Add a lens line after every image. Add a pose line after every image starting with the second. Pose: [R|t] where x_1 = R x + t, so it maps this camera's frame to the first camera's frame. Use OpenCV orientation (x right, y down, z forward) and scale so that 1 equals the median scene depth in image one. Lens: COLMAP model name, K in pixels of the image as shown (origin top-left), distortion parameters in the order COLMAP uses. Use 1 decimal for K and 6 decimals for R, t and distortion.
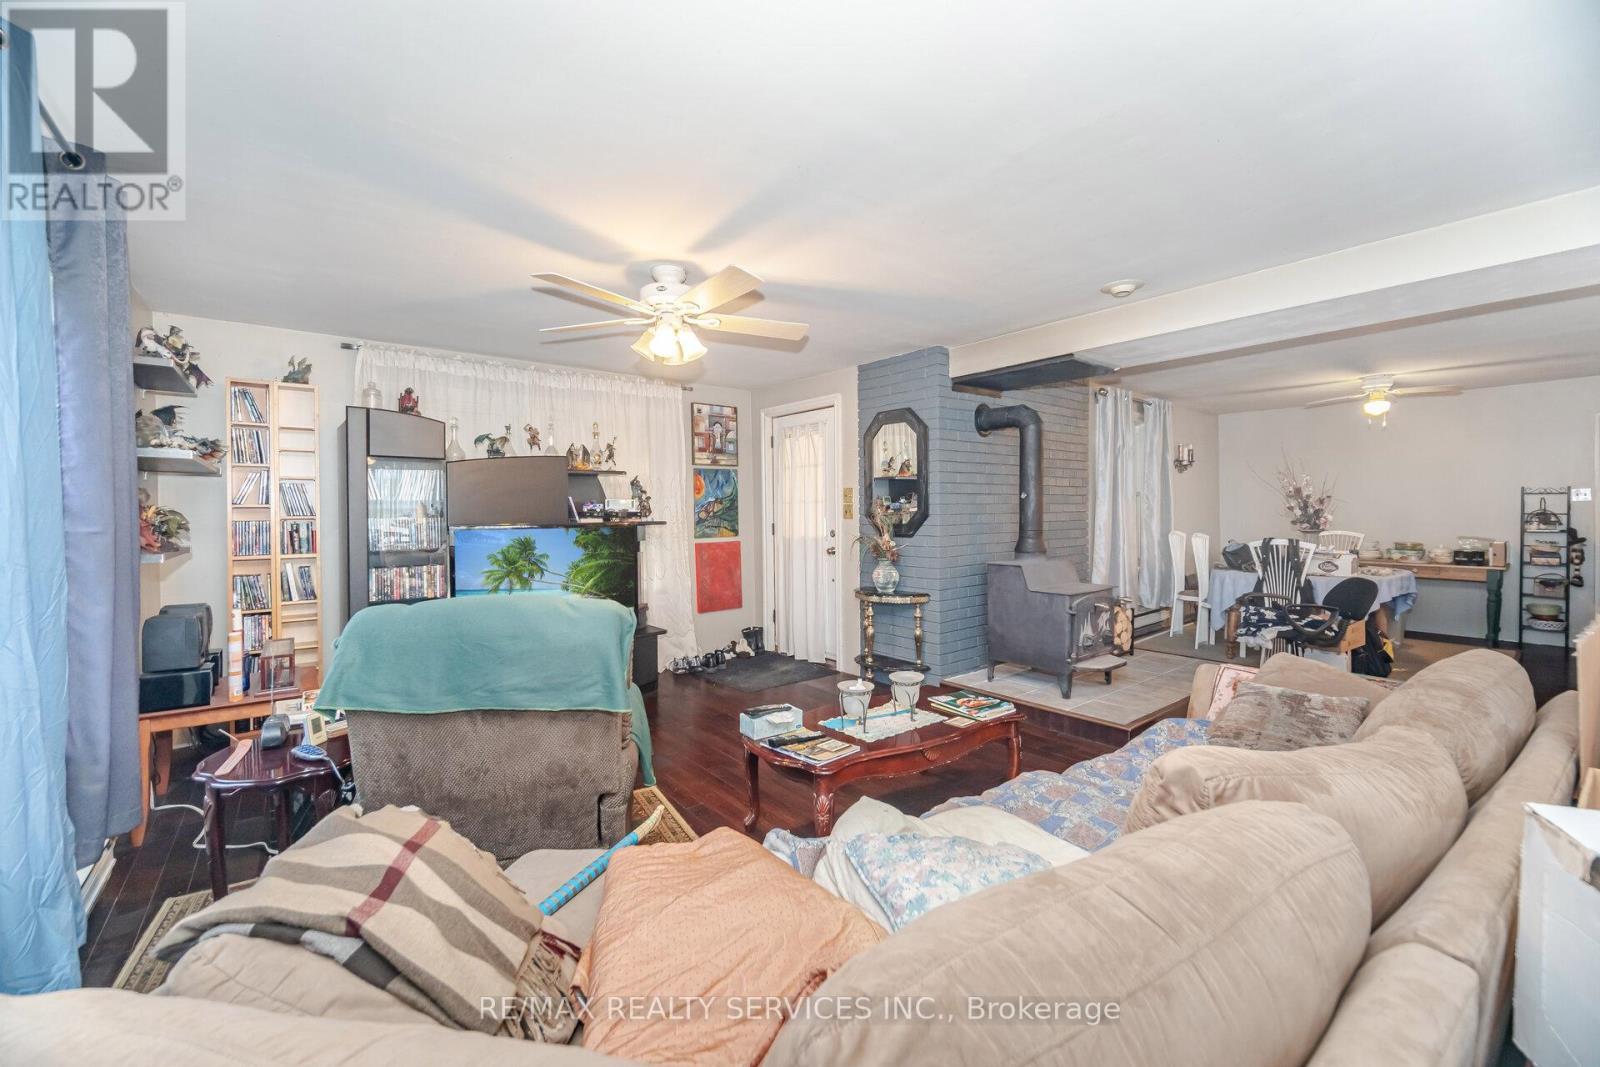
lens RADIAL K [[657.0, 0, 799.2], [0, 657.0, 534.4], [0, 0, 1]] dist [0.000345, -0.000359]
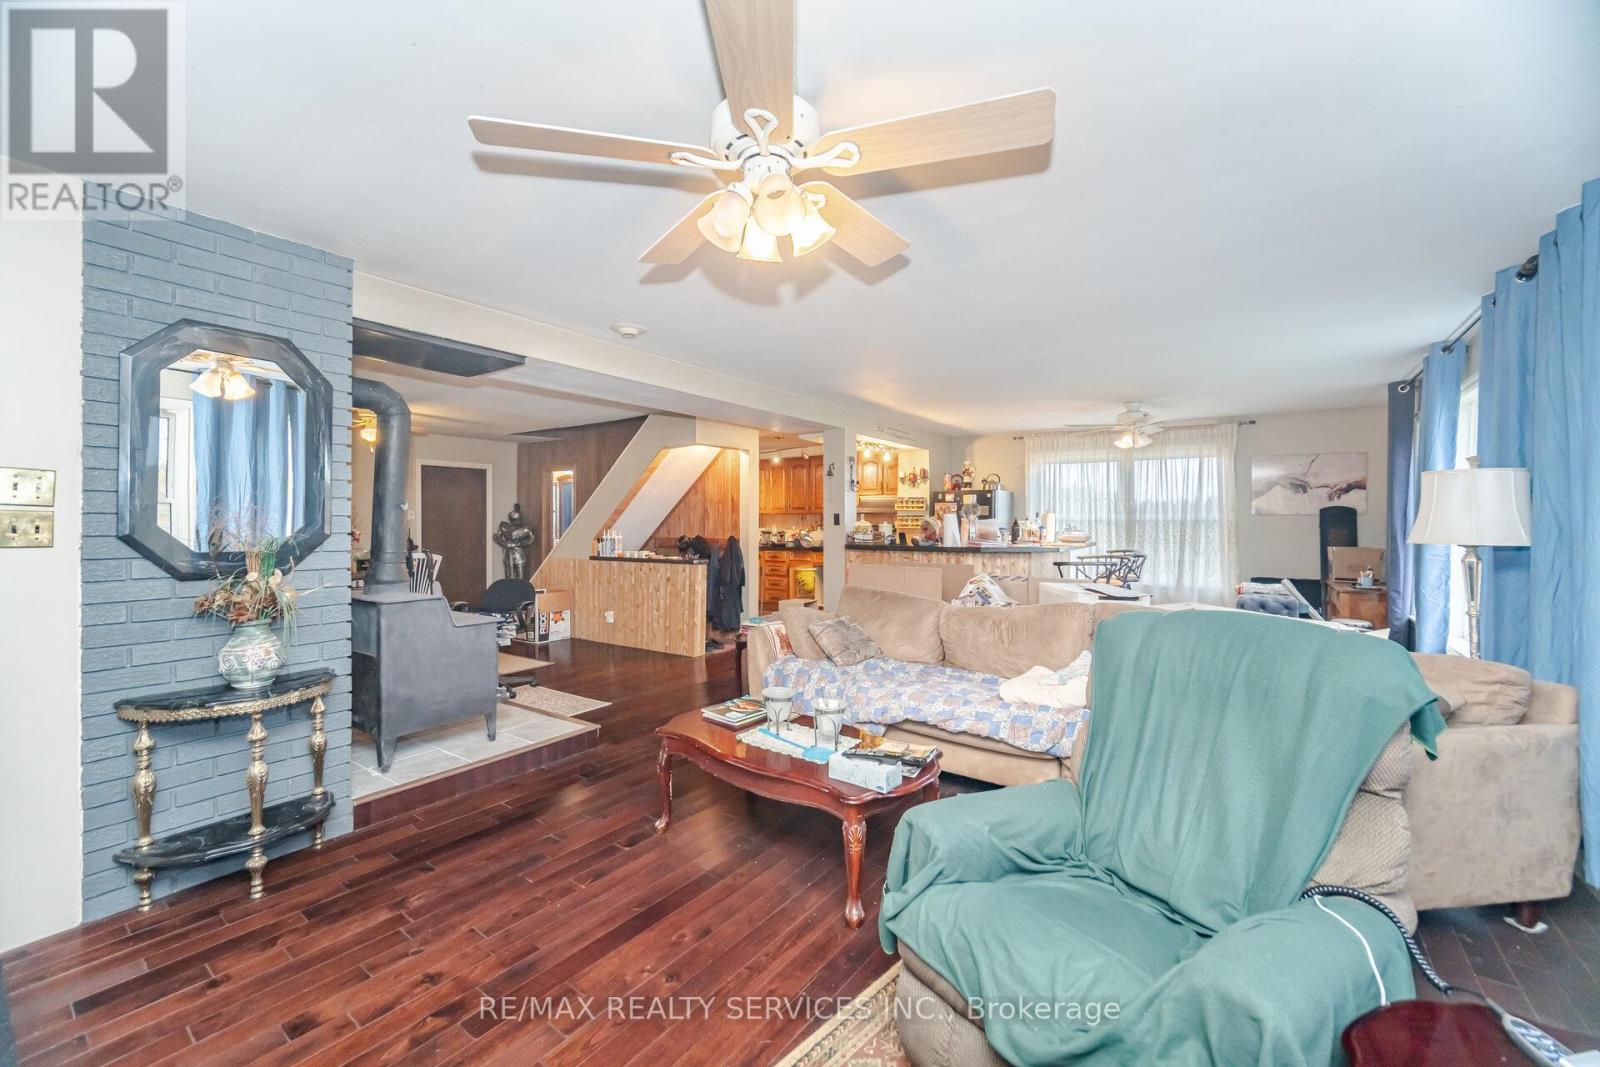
lens RADIAL K [[657.0, 0, 799.2], [0, 657.0, 534.4], [0, 0, 1]] dist [0.000345, -0.000359]
pose [[-0.288959, -0.017087, 0.957189, -0.510343], [0.034783, 0.998993, 0.028333, -0.033146], [-0.956709, 0.041481, -0.288073, 0.794732]]
